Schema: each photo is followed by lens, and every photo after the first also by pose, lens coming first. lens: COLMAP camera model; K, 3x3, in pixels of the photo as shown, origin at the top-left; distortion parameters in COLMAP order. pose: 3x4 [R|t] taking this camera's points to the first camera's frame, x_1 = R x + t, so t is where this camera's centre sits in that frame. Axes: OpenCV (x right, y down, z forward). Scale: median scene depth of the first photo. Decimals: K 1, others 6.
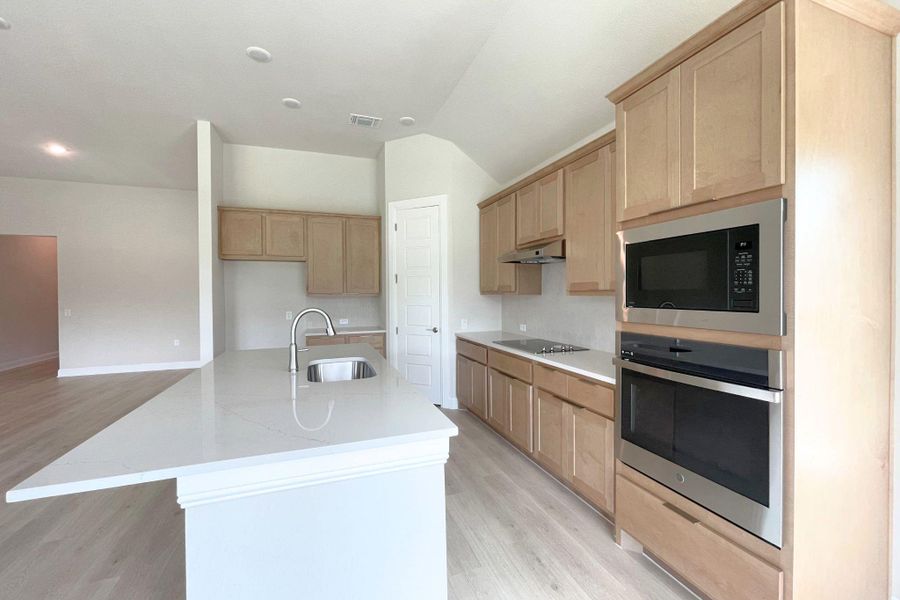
lens RADIAL K [[367.2, 0, 446.6], [0, 367.2, 296.8], [0, 0, 1]] dist [-0.000483, 0.000116]
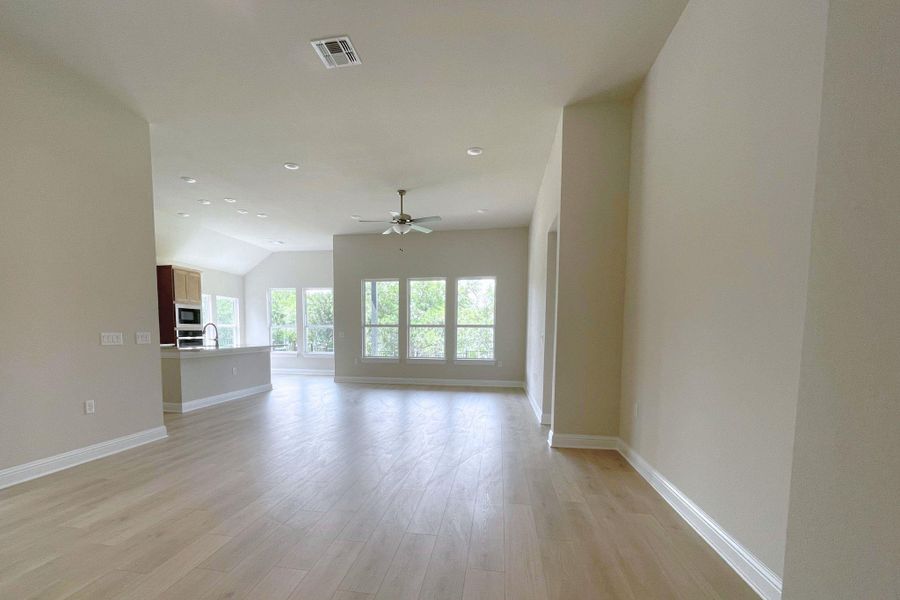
lens RADIAL K [[405.4, 0, 417.5], [0, 405.4, 363.6], [0, 0, 1]] dist [-0.000781, -0.000020]
pose [[-0.858291, -0.035413, 0.511940, -1.806263], [0.009721, 0.996315, 0.085217, 0.049846], [-0.513072, 0.078118, -0.854784, 1.572405]]
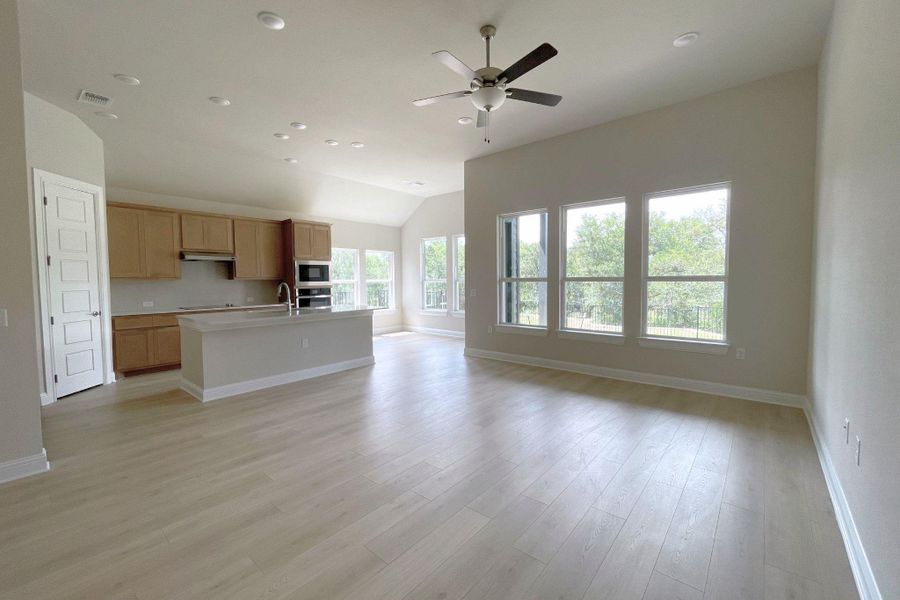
lens RADIAL K [[367.2, 0, 446.6], [0, 367.2, 296.8], [0, 0, 1]] dist [-0.000483, 0.000116]
pose [[-0.494016, -0.025380, 0.869083, -1.551812], [0.027223, 0.998632, 0.044637, 0.025154], [-0.869027, 0.045711, -0.492649, 0.702087]]
